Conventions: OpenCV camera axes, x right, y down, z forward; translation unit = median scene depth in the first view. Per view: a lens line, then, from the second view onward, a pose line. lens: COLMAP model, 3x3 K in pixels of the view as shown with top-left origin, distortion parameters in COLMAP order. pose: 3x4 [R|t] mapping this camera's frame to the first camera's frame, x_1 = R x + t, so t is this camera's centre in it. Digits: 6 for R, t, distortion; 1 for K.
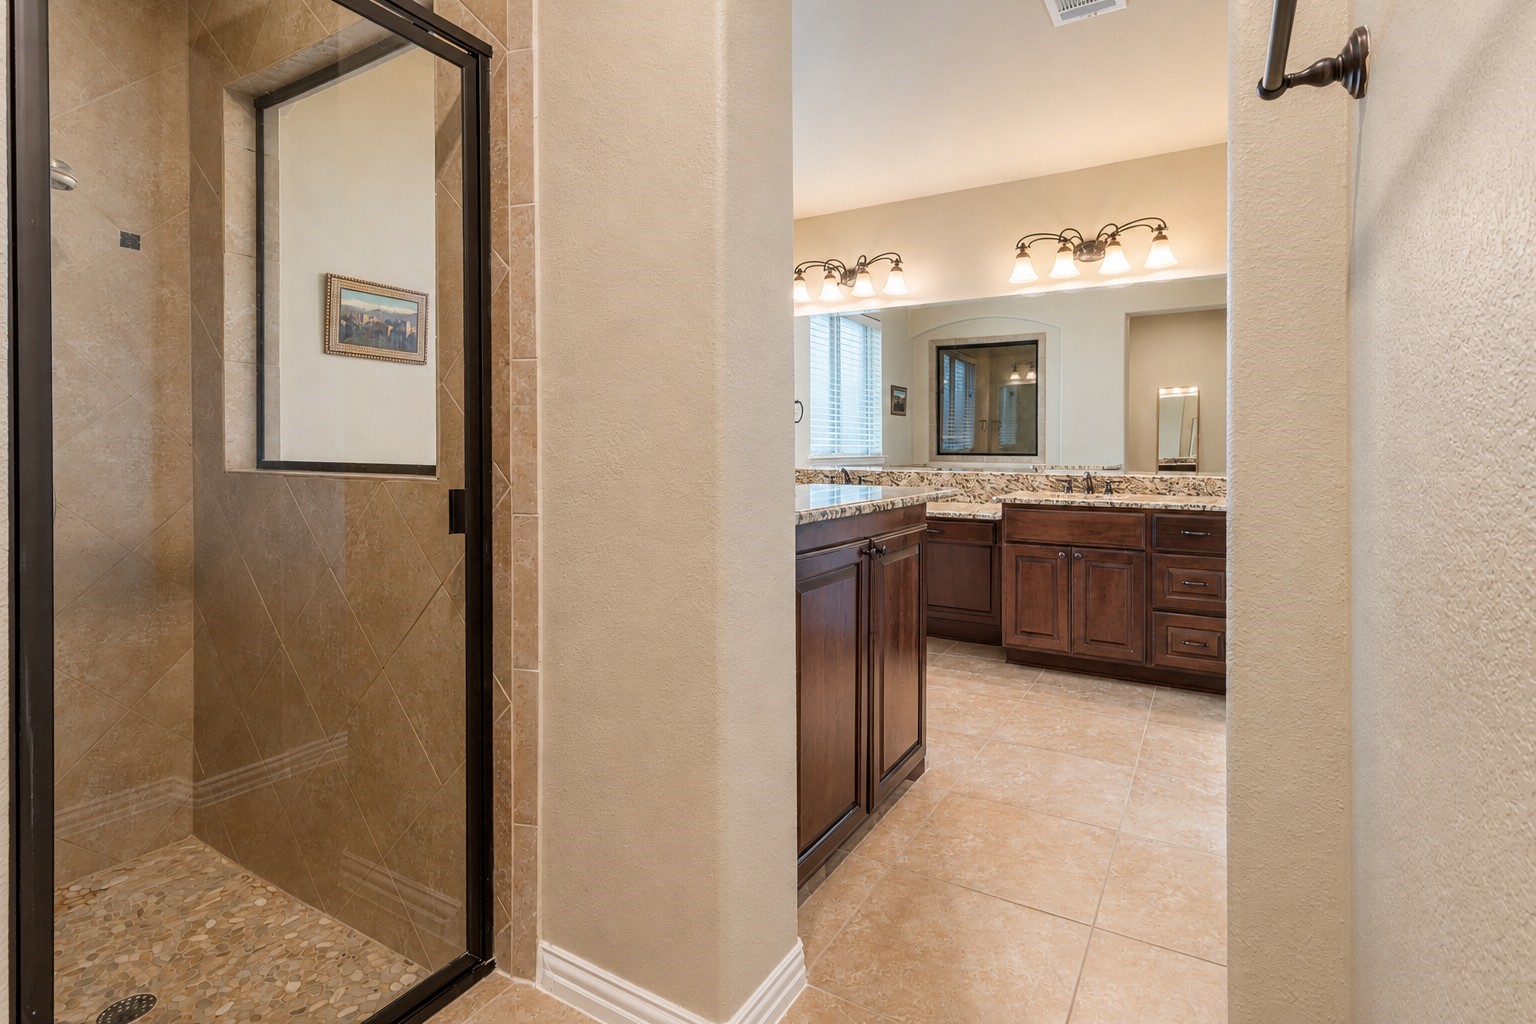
lens RADIAL K [[742.7, 0, 761.8], [0, 742.7, 463.9], [0, 0, 1]] dist [0.000658, 0.000149]
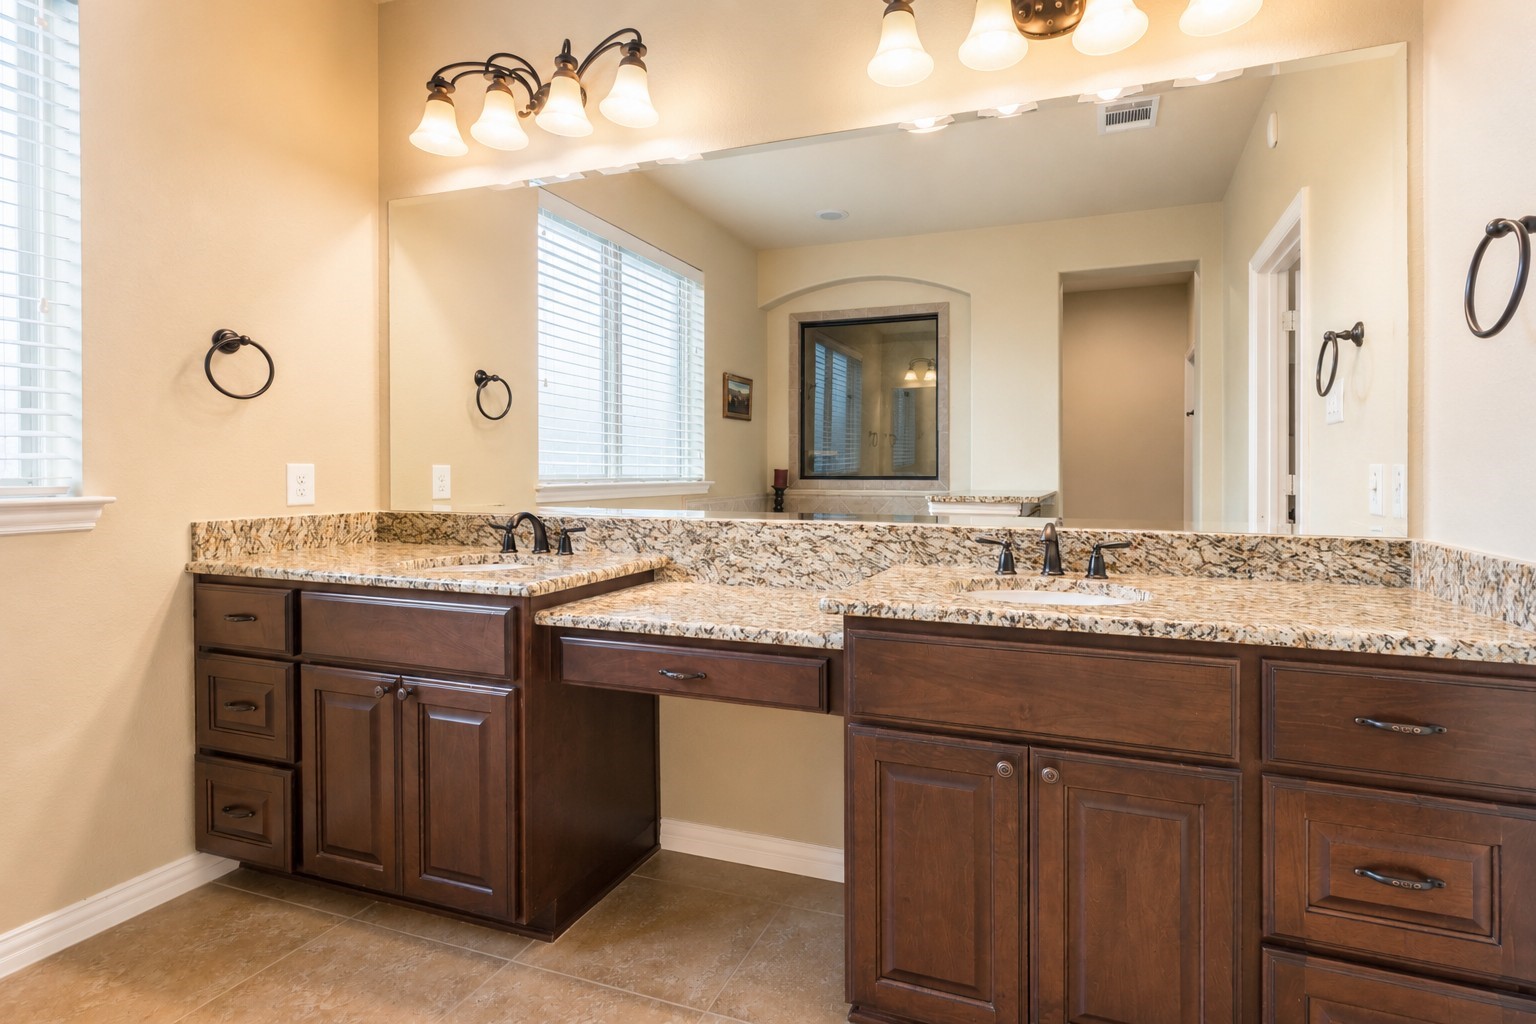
lens RADIAL K [[739.9, 0, 767.6], [0, 739.9, 489.2], [0, 0, 1]] dist [-0.000984, 0.000033]
pose [[0.991716, -0.001945, 0.128436, 0.133921], [0.001416, 0.999990, 0.004215, -0.005910], [-0.128443, -0.003999, 0.991709, 0.359216]]
